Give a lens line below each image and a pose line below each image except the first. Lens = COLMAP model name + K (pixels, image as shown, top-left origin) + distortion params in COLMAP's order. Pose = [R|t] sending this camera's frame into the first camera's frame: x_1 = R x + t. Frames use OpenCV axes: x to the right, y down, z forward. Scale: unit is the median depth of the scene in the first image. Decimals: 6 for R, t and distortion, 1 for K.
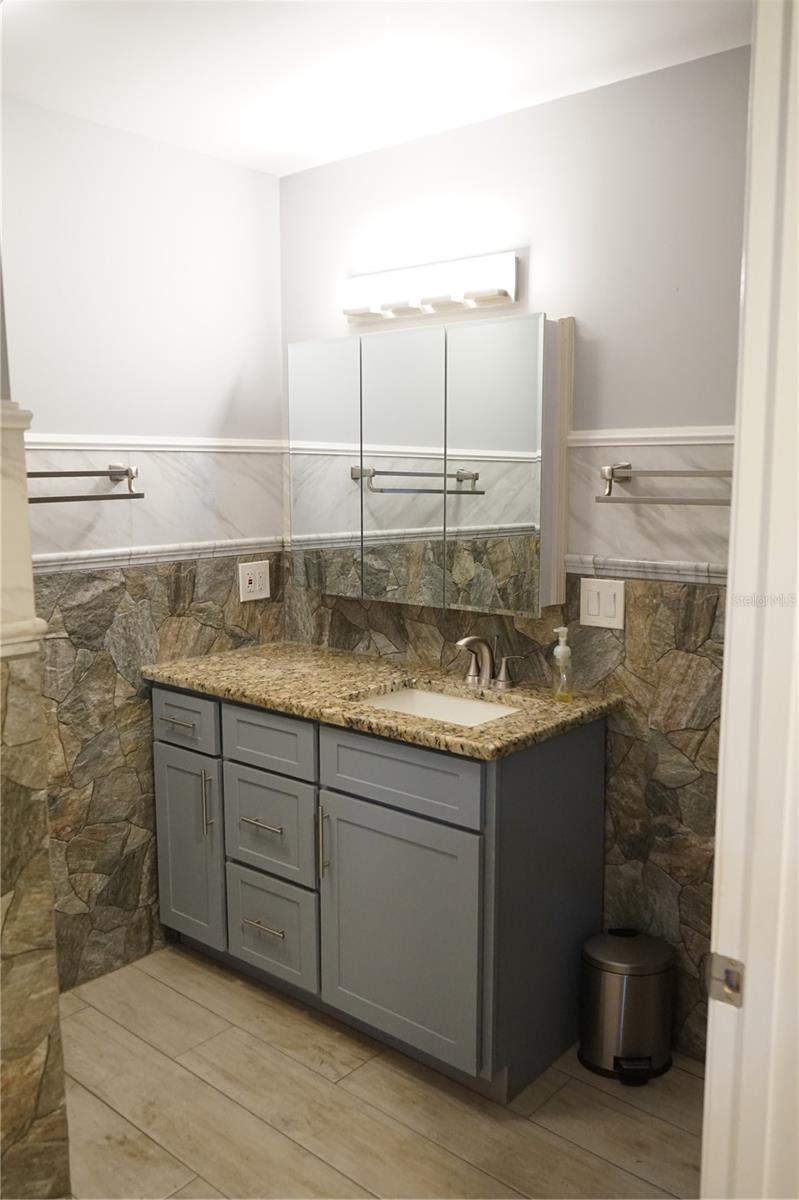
lens RADIAL K [[947.5, 0, 401.8], [0, 947.5, 596.8], [0, 0, 1]] dist [0.009408, -0.001015]
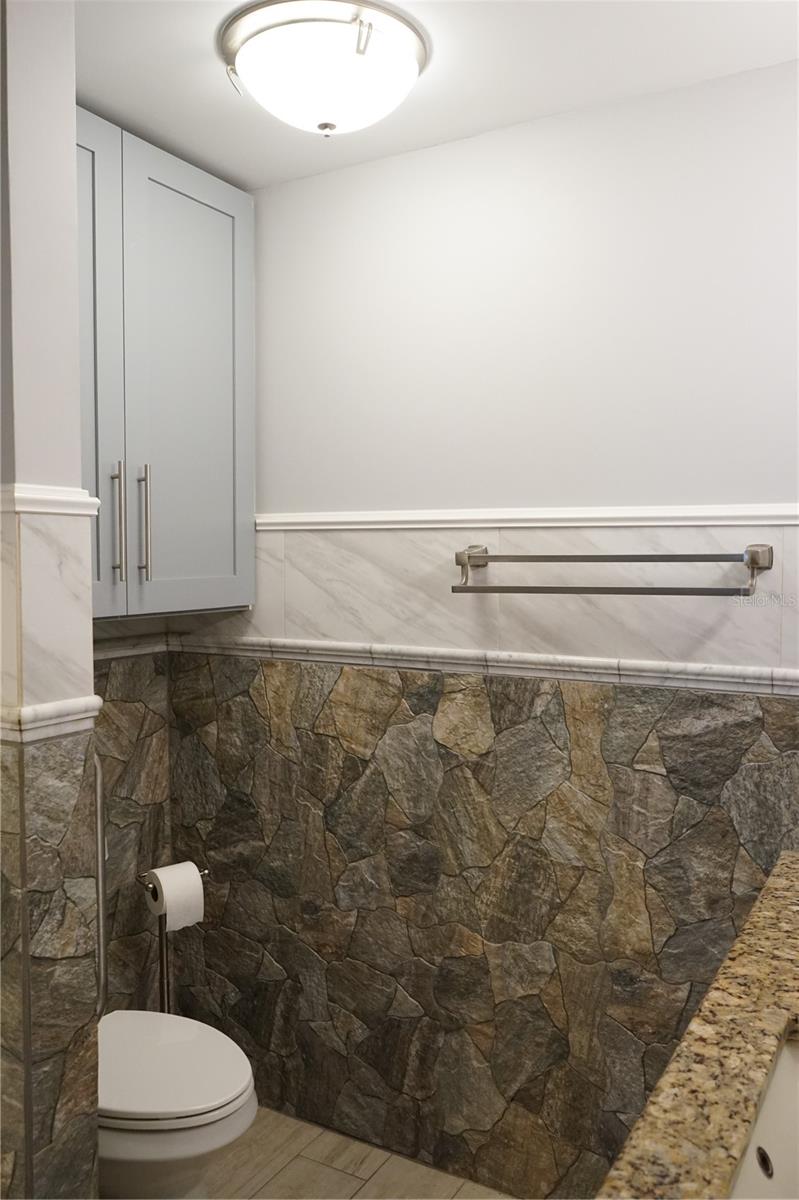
lens RADIAL K [[947.5, 0, 400.8], [0, 947.5, 608.4], [0, 0, 1]] dist [0.009408, -0.001015]
pose [[0.177396, 0.060190, -0.982297, 0.332599], [-0.131099, 0.990678, 0.037028, -0.086559], [0.975369, 0.122209, 0.183633, 0.634190]]
